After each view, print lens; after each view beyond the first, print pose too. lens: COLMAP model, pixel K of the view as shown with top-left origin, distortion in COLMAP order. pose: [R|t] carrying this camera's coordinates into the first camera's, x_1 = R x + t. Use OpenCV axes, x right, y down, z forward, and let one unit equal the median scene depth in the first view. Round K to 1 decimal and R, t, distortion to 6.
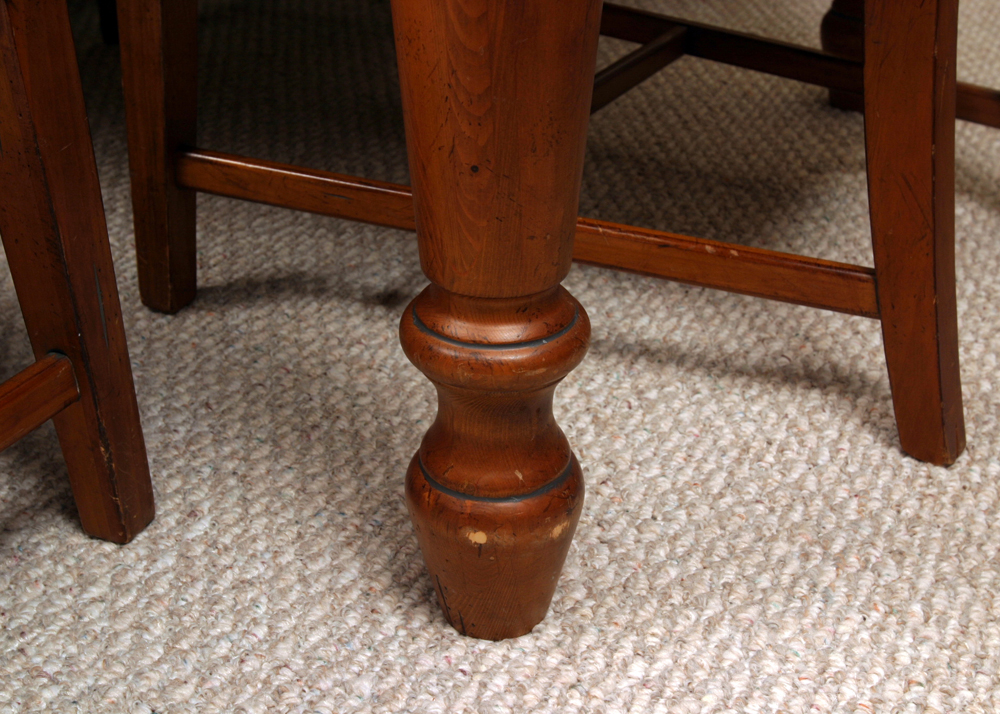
lens RADIAL K [[1487.3, 0, 499.8], [0, 1487.3, 352.7], [0, 0, 1]] dist [-0.024185, 0.000000]
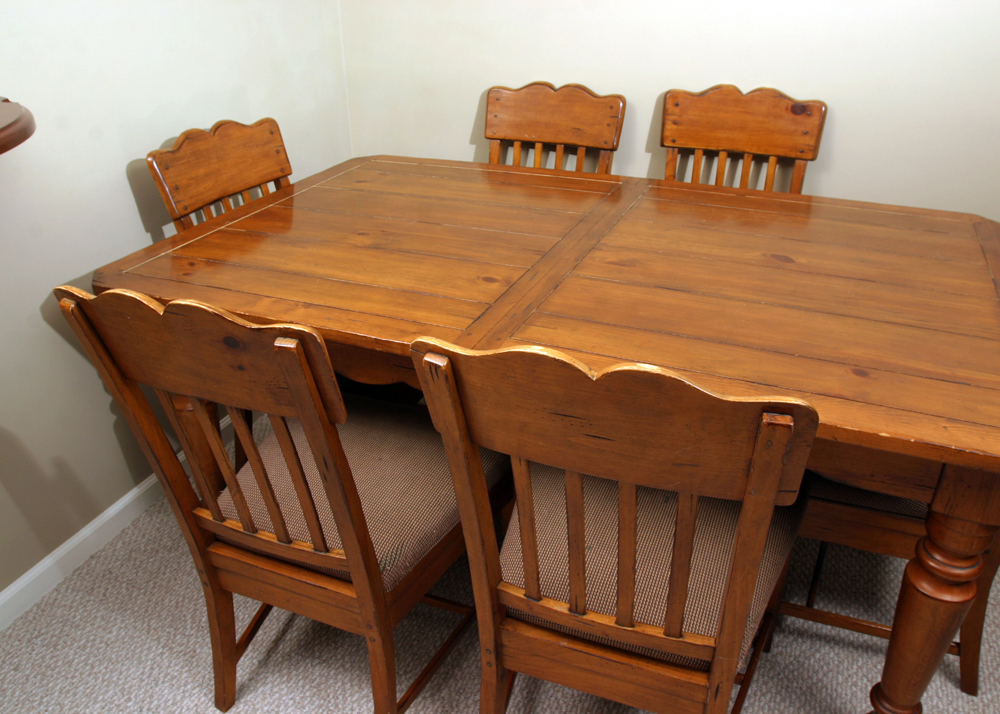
lens RADIAL K [[810.2, 0, 502.1], [0, 810.2, 354.6], [0, 0, 1]] dist [-0.085552, 0.044319]
pose [[0.999662, -0.017404, 0.019316, -0.662368], [0.017733, 0.999698, -0.016989, -0.569043], [-0.019014, 0.017326, 0.999669, -0.654945]]
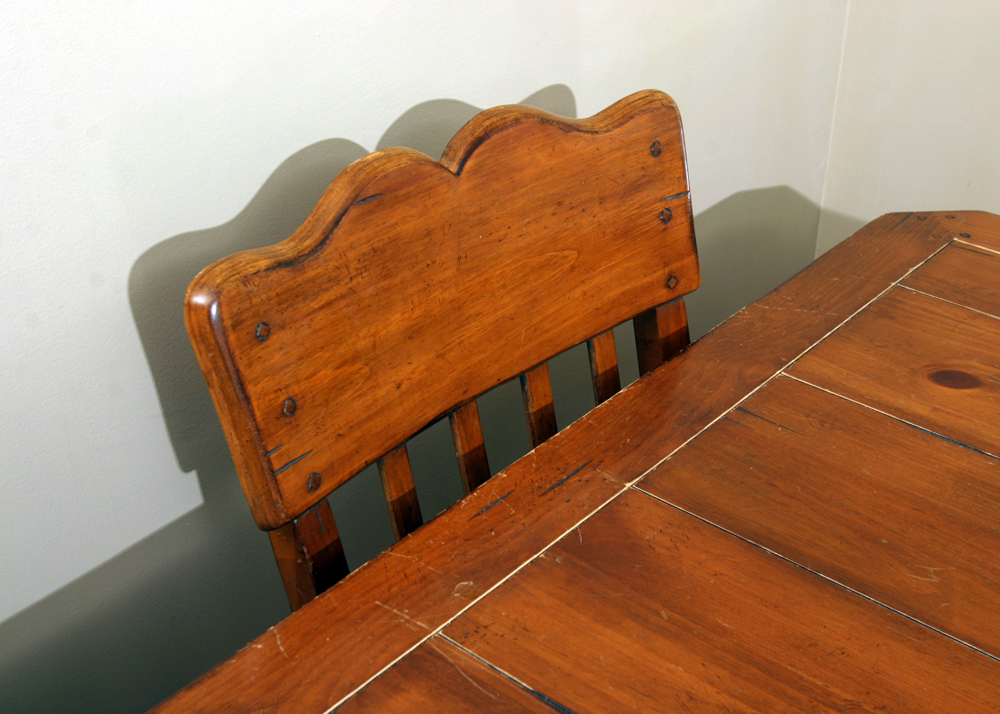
lens RADIAL K [[1388.4, 0, 497.8], [0, 1388.4, 358.0], [0, 0, 1]] dist [-0.092128, 0.000000]
pose [[0.960692, 0.151917, -0.232360, -1.050034], [-0.141205, 0.988027, 0.062160, -1.068810], [0.239021, -0.026906, 0.970641, 0.380081]]
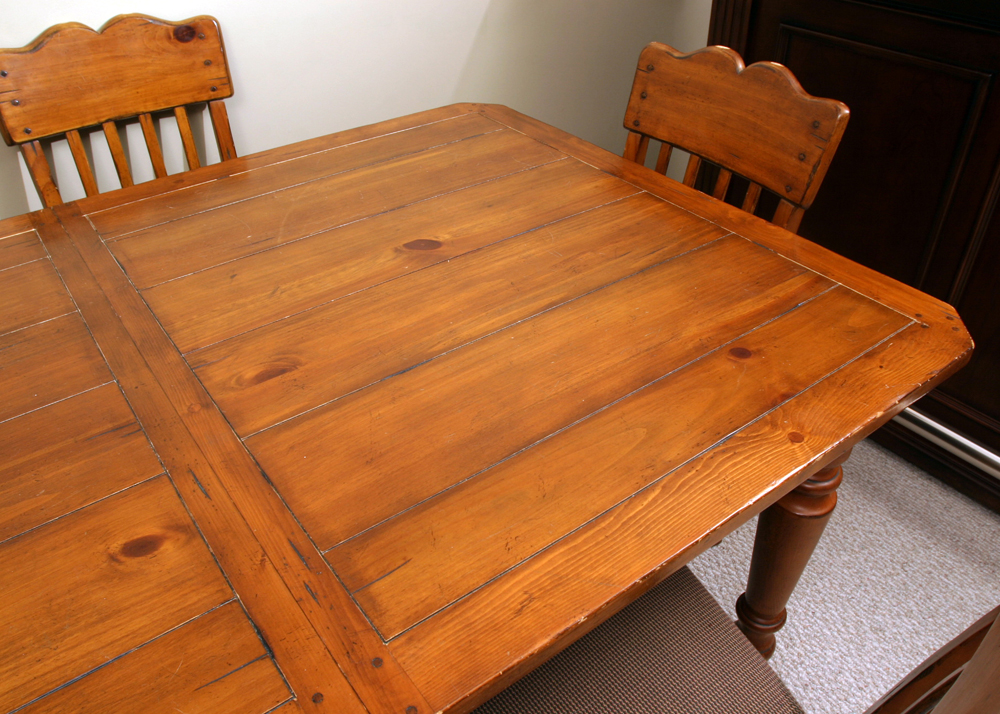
lens RADIAL K [[810.2, 0, 501.1], [0, 810.2, 354.5], [0, 0, 1]] dist [-0.085552, 0.044319]
pose [[0.491107, -0.509245, 0.706742, -0.890510], [0.421400, 0.848958, 0.318893, -0.942572], [-0.762388, 0.141211, 0.631525, 0.095560]]
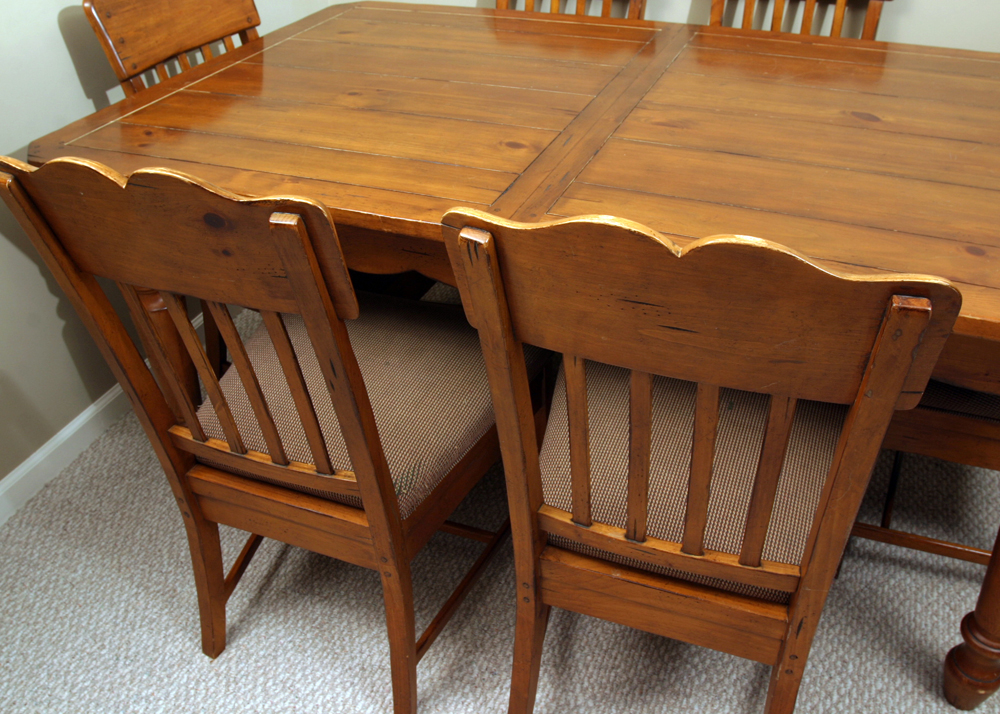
lens RADIAL K [[915.5, 0, 502.7], [0, 915.5, 354.9], [0, 0, 1]] dist [-0.058074, 0.000000]
pose [[0.999031, -0.035470, 0.026058, -0.716585], [0.032719, 0.994515, 0.099346, -0.555285], [-0.029439, -0.098397, 0.994712, -0.579069]]
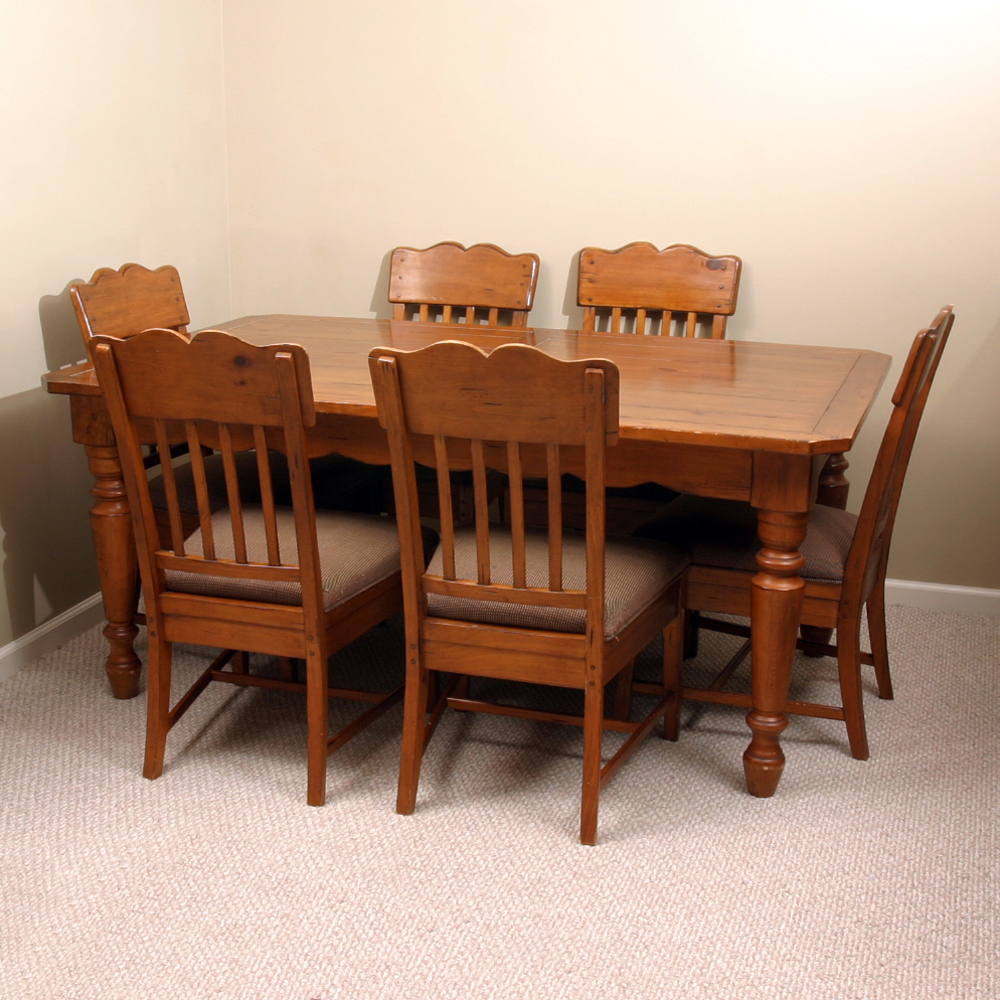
lens RADIAL K [[1564.7, 0, 492.4], [0, 1564.7, 499.2], [0, 0, 1]] dist [-0.104283, 0.000000]
pose [[0.994869, -0.010822, 0.100587, -0.804416], [0.034056, 0.972060, -0.232247, 0.248261], [-0.095263, 0.234481, 0.967442, -2.242221]]
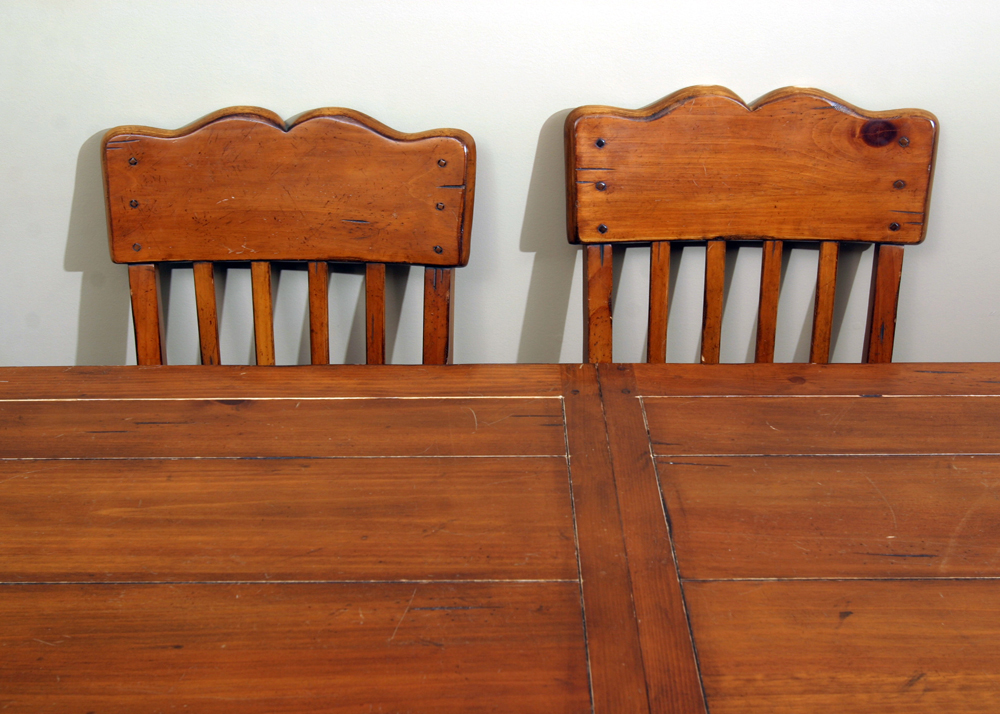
lens RADIAL K [[1243.5, 0, 499.7], [0, 1243.5, 355.2], [0, 0, 1]] dist [-0.028572, 0.000000]
pose [[0.910518, -0.181510, 0.371499, -0.796534], [0.192226, 0.981315, 0.008326, -1.073281], [-0.366069, 0.063831, 0.928396, 0.255238]]
